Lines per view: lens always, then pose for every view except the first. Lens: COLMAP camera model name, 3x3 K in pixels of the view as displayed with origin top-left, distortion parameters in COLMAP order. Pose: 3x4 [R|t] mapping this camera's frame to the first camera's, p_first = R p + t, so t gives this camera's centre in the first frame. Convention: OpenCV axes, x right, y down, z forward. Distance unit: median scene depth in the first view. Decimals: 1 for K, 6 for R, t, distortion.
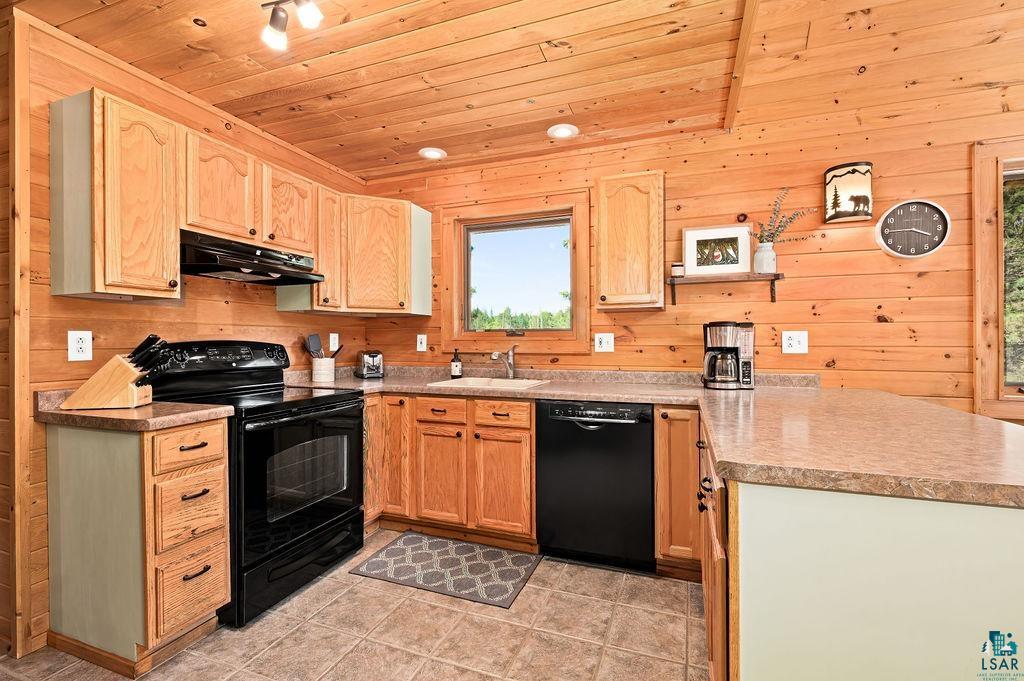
lens RADIAL K [[456.9, 0, 513.2], [0, 456.9, 340.9], [0, 0, 1]] dist [0.000094, -0.000730]
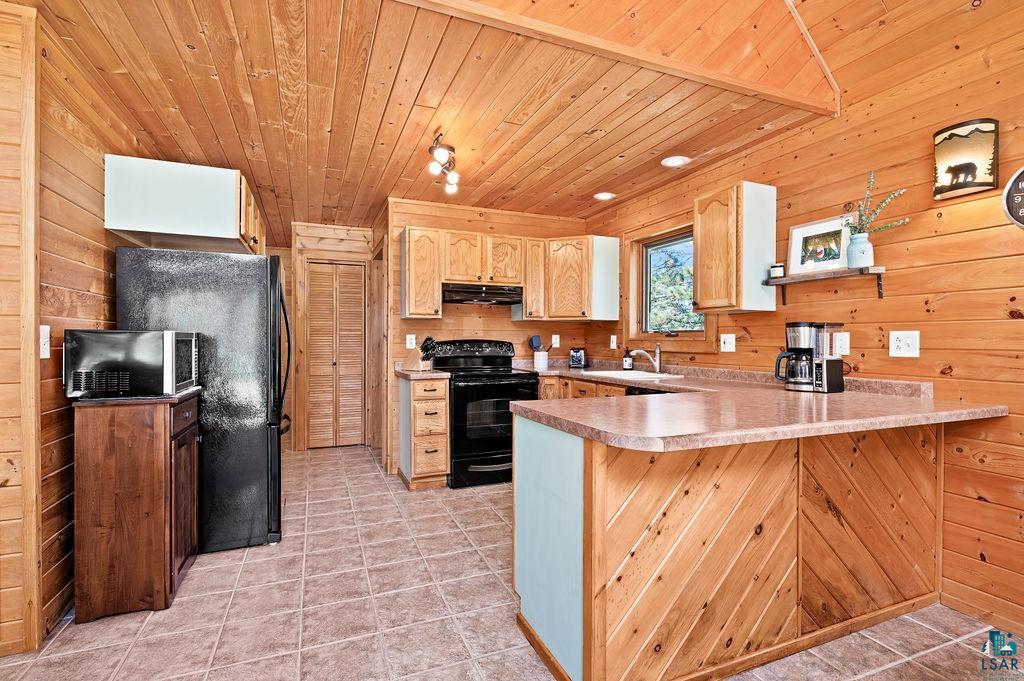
lens RADIAL K [[484.9, 0, 513.2], [0, 484.9, 345.2], [0, 0, 1]] dist [0.000358, -0.002223]
pose [[0.683765, 0.012251, -0.729600, 0.790180], [-0.005795, 0.999919, 0.011359, -0.001066], [0.729680, -0.003539, 0.683780, -0.159728]]
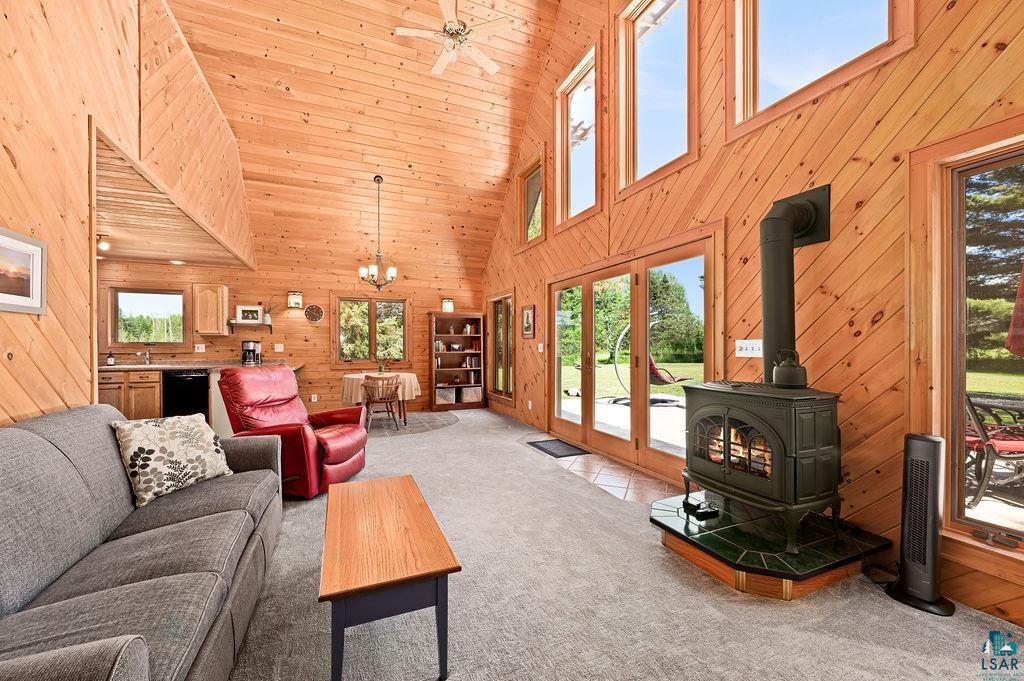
lens RADIAL K [[406.2, 0, 517.4], [0, 406.2, 347.2], [0, 0, 1]] dist [-0.001785, 0.000112]
pose [[0.715358, -0.001303, 0.698757, -0.114310], [0.002291, 0.999997, -0.000480, 0.003425], [-0.698754, 0.001944, 0.715359, -1.973395]]
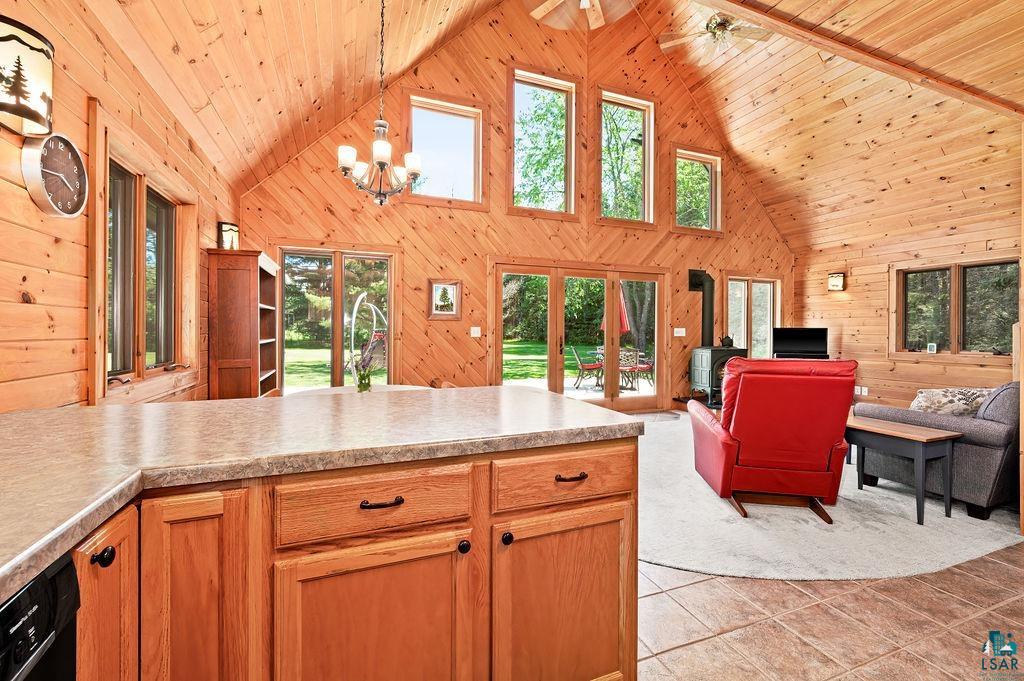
lens RADIAL K [[426.3, 0, 511.0], [0, 426.3, 327.8], [0, 0, 1]] dist [-0.001585, 0.000517]
pose [[-0.669160, 0.001809, 0.743116, -0.090643], [-0.002145, 0.999988, -0.004366, -0.004497], [-0.743115, -0.004516, -0.669148, 0.857372]]
